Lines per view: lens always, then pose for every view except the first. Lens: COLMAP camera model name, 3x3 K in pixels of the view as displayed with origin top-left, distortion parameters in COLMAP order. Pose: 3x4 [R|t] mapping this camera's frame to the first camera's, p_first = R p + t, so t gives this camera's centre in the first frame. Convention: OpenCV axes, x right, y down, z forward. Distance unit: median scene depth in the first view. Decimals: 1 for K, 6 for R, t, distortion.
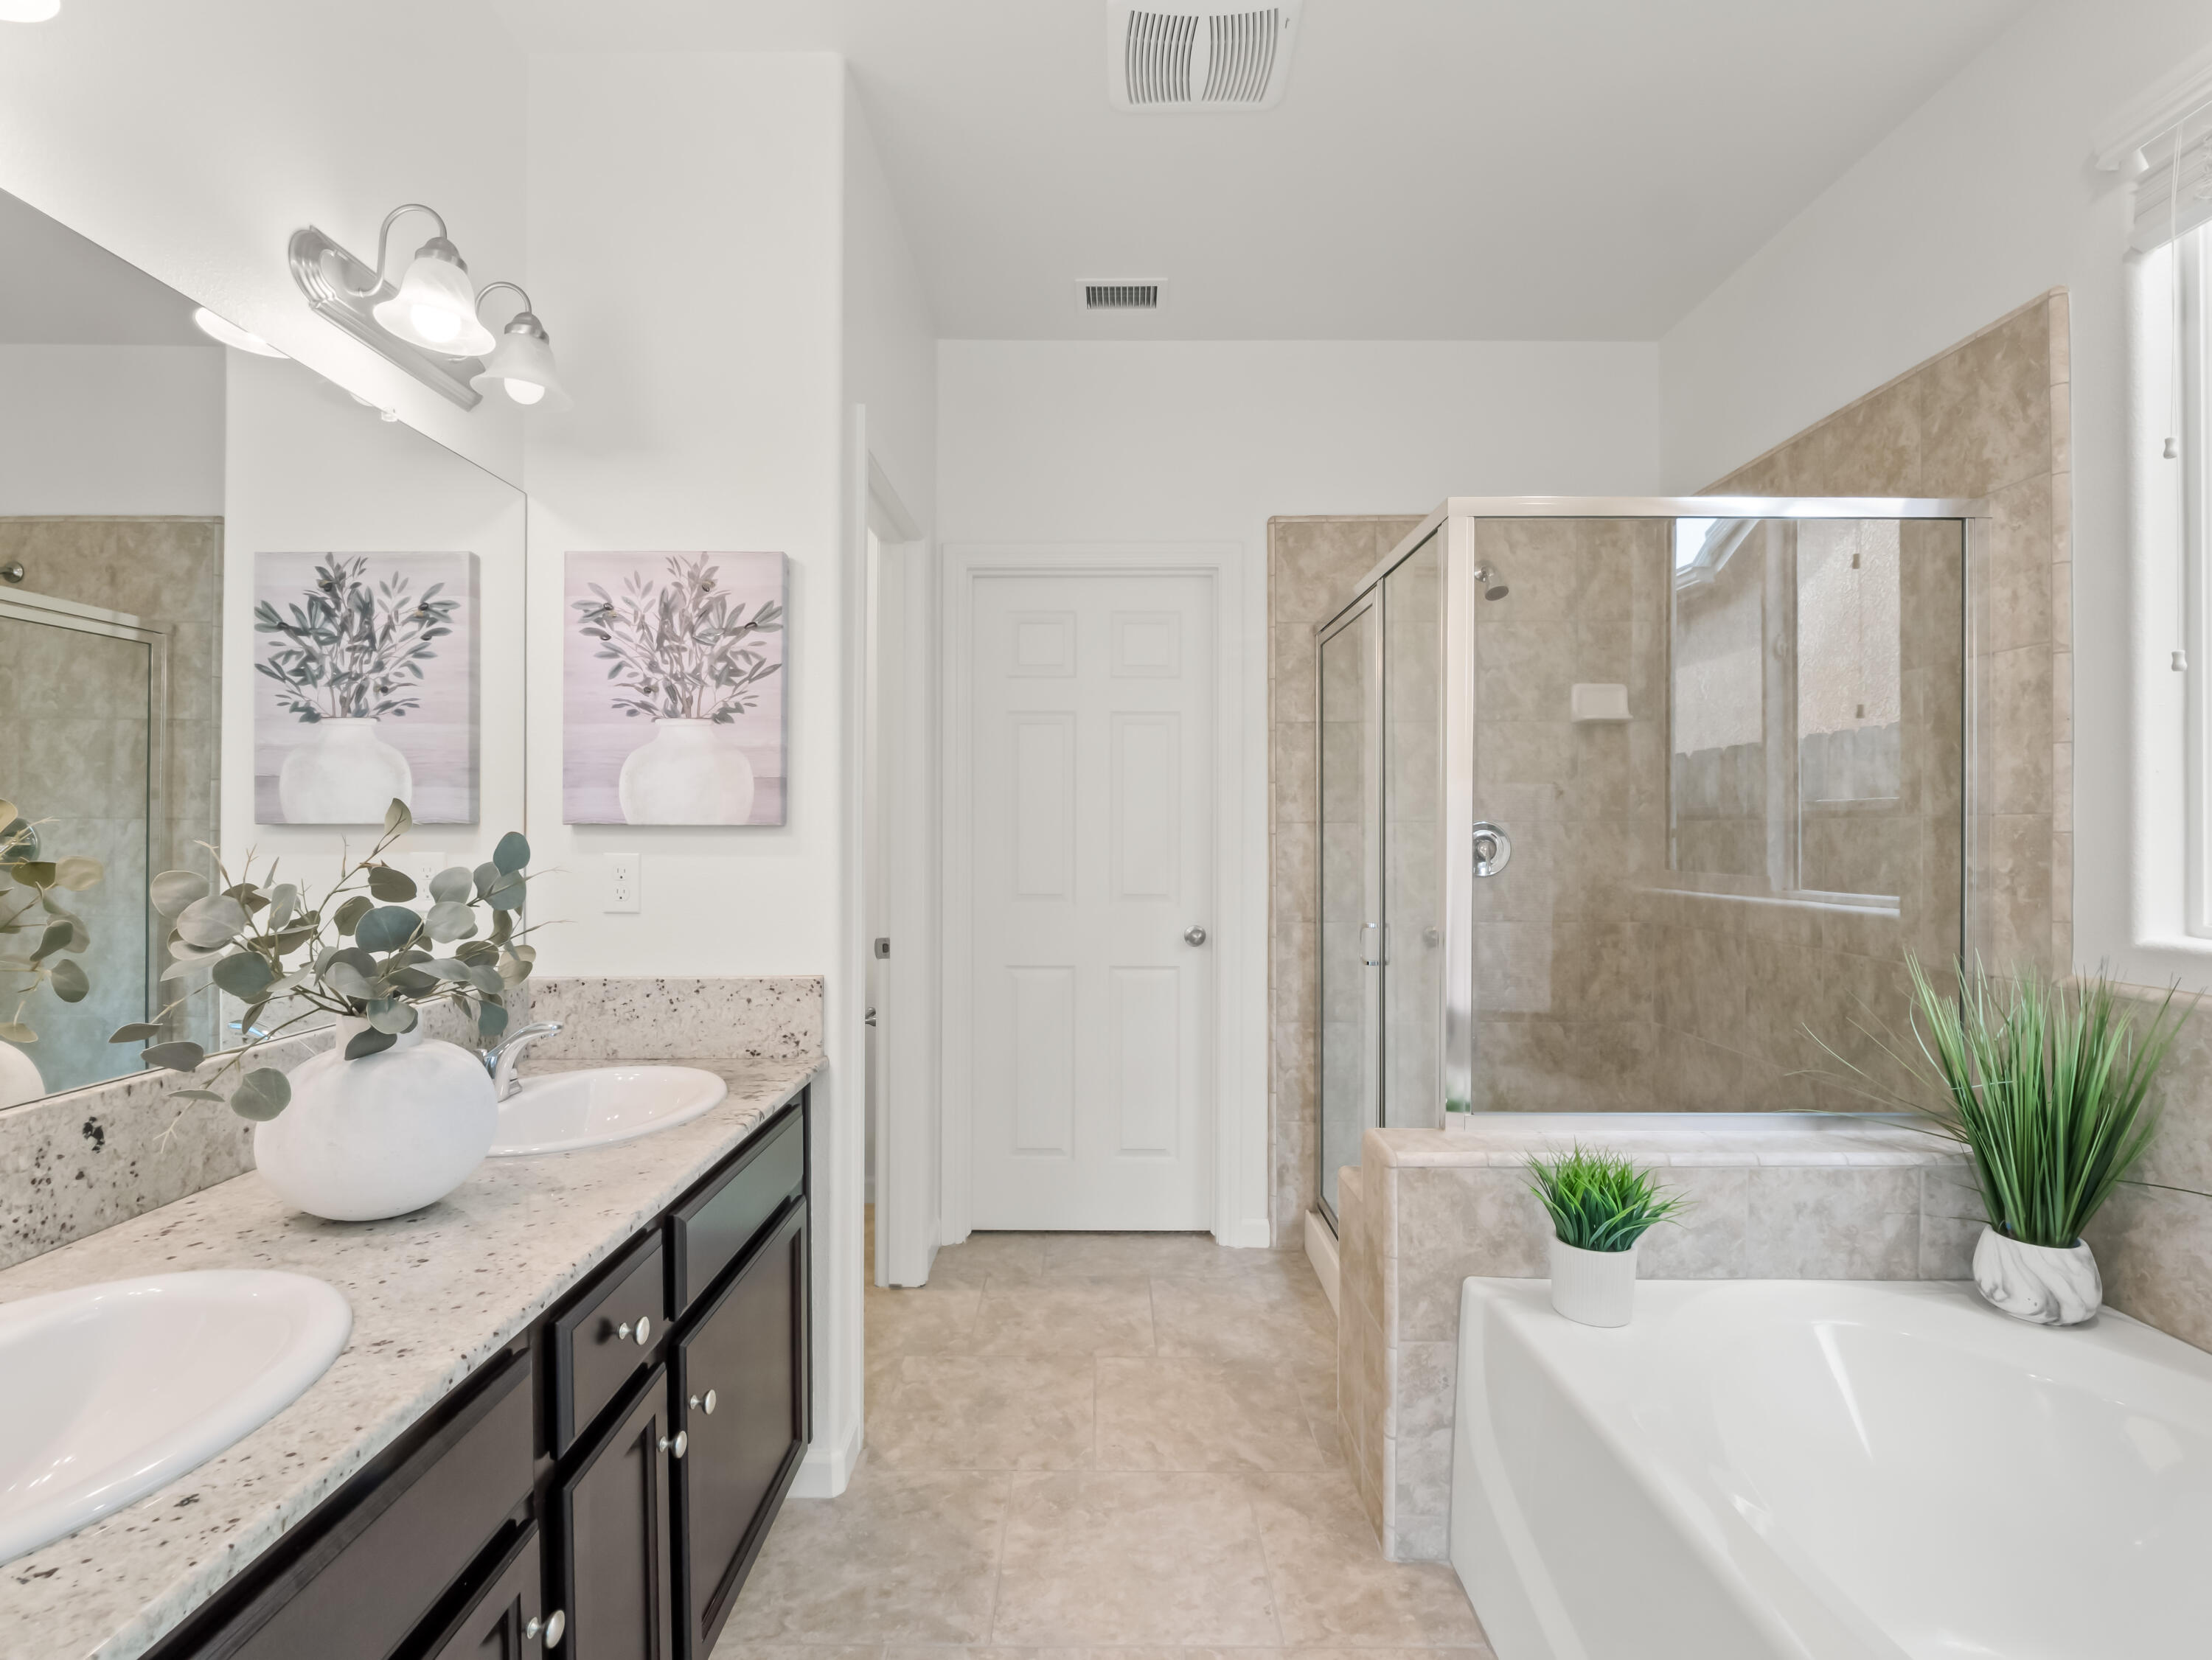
lens RADIAL K [[1081.5, 0, 1116.7], [0, 1081.5, 835.0], [0, 0, 1]] dist [-0.011044, -0.004026]
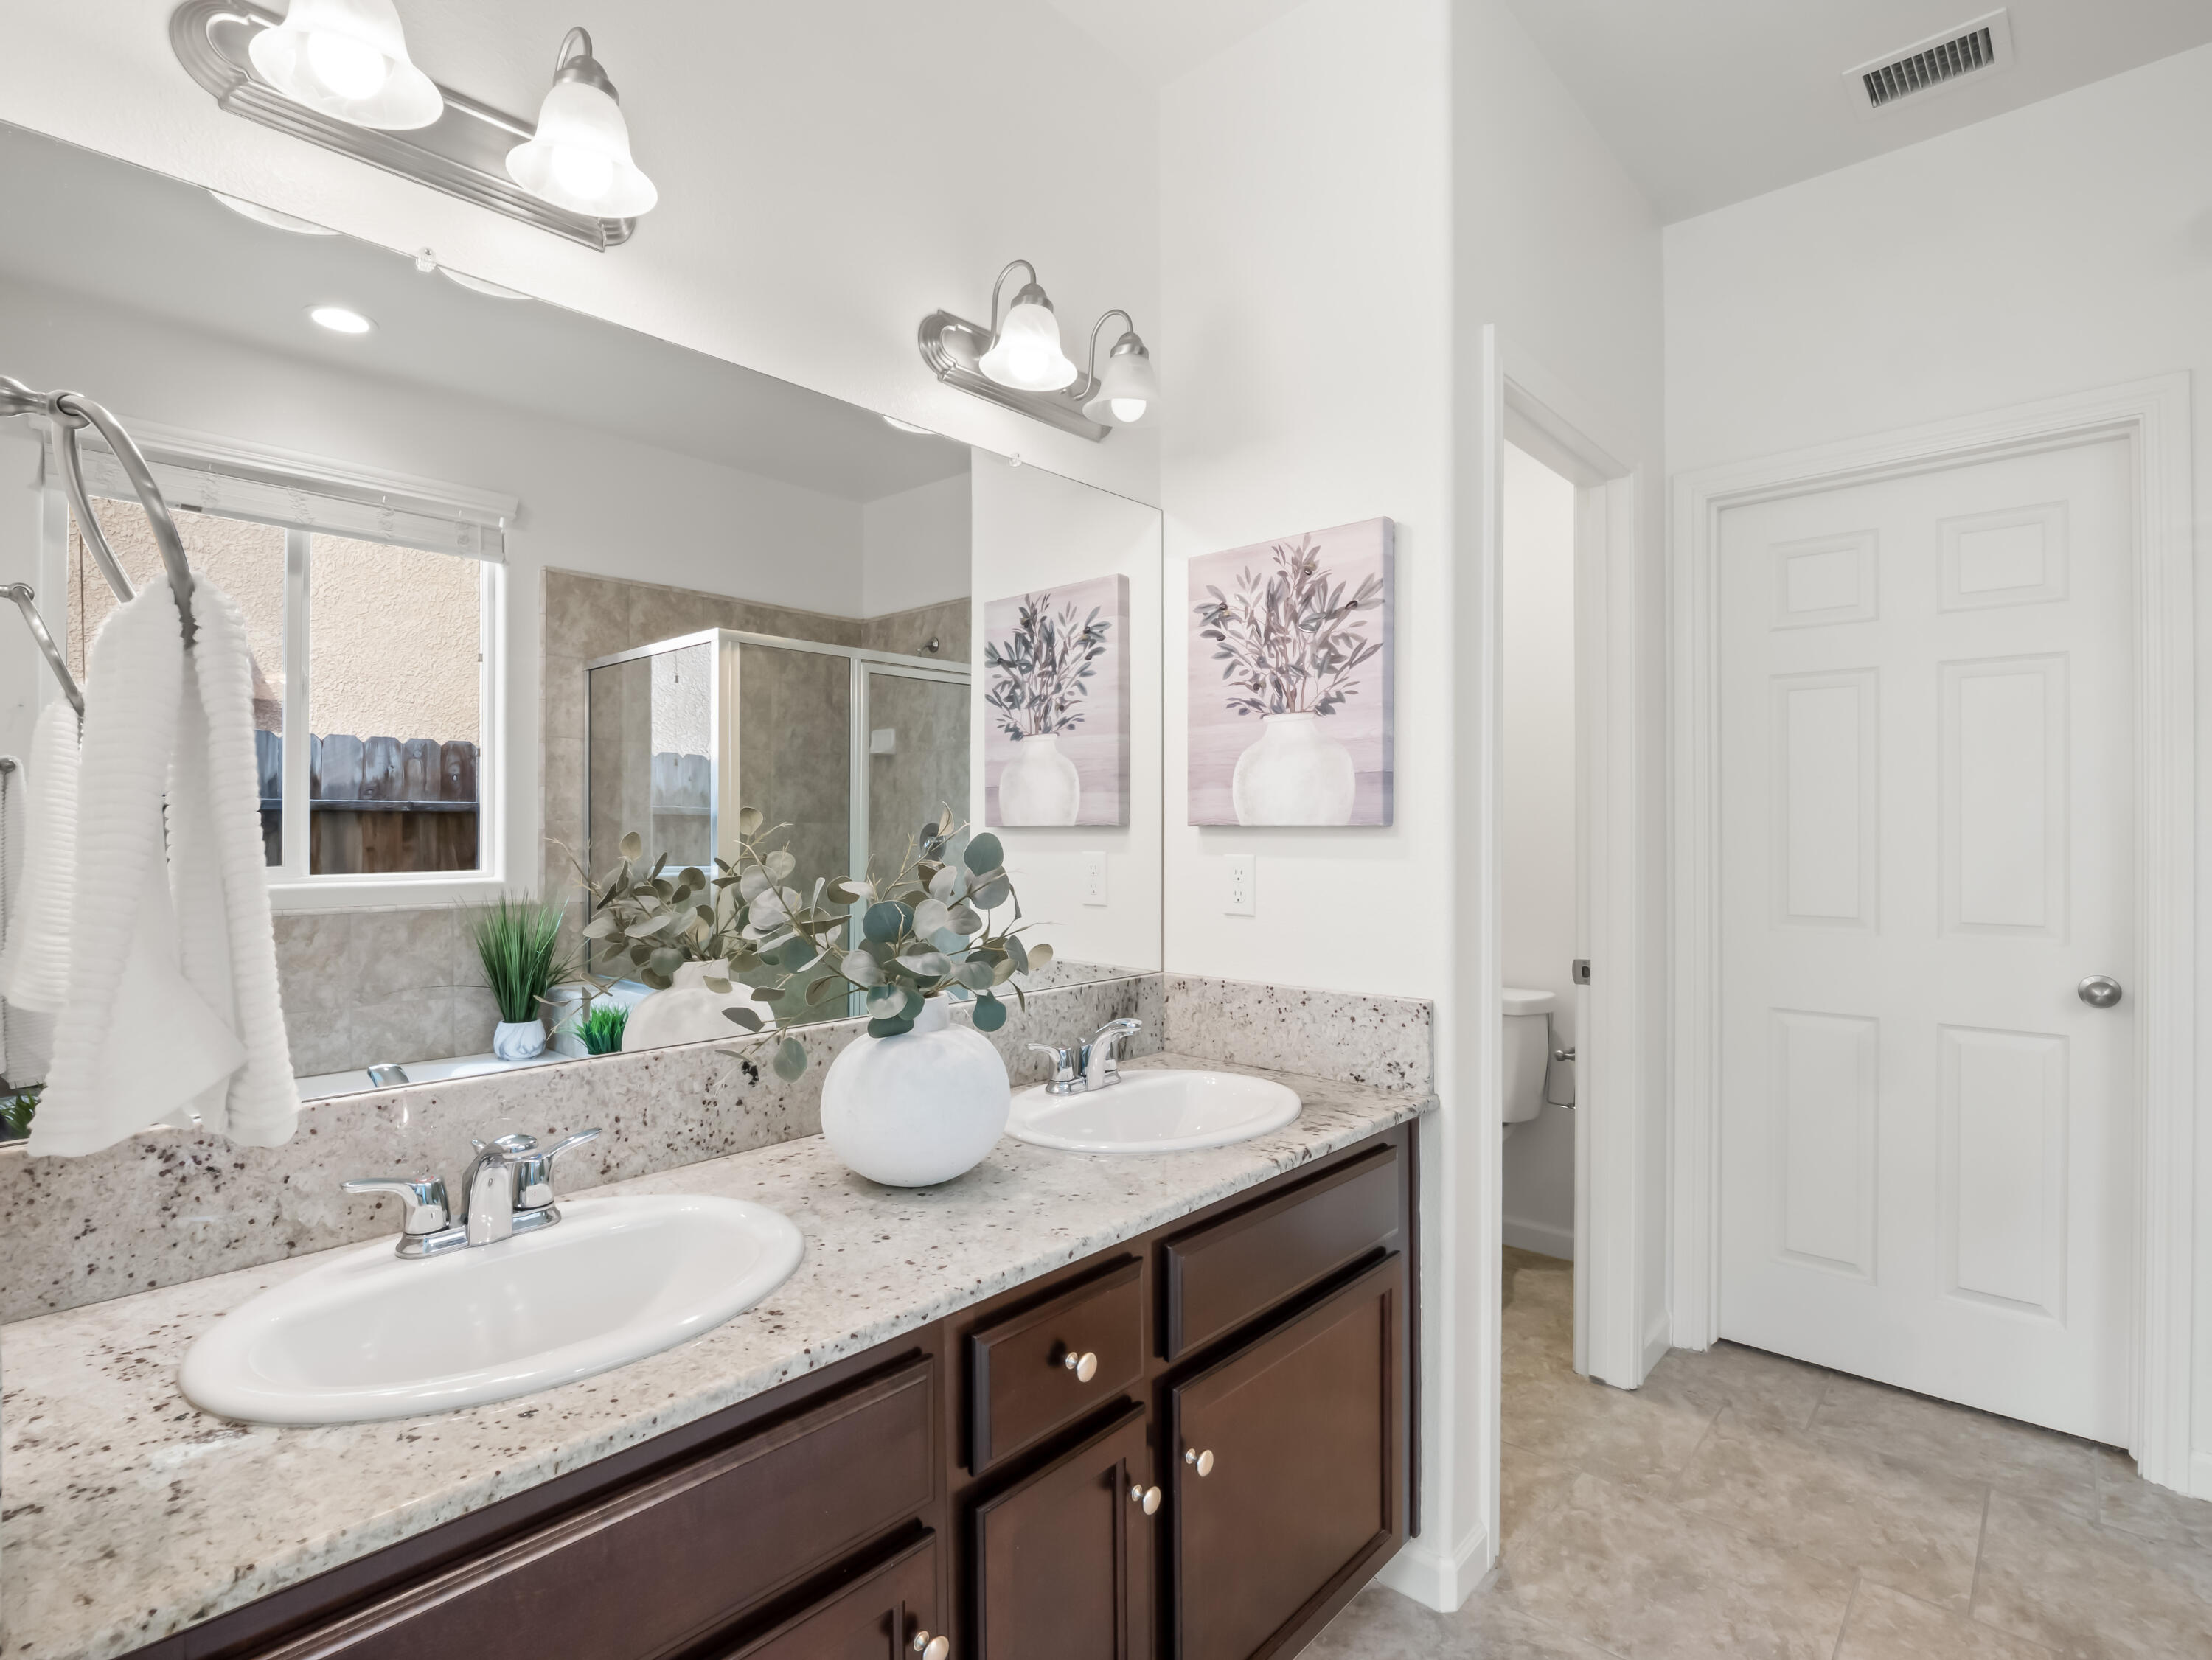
lens RADIAL K [[1081.5, 0, 1111.4], [0, 1081.5, 831.9], [0, 0, 1]] dist [-0.011044, -0.004026]
pose [[0.728990, -0.001712, -0.684522, 0.134257], [-0.001434, 0.999991, -0.004028, 0.000016], [0.684523, 0.003919, 0.728981, 0.204420]]
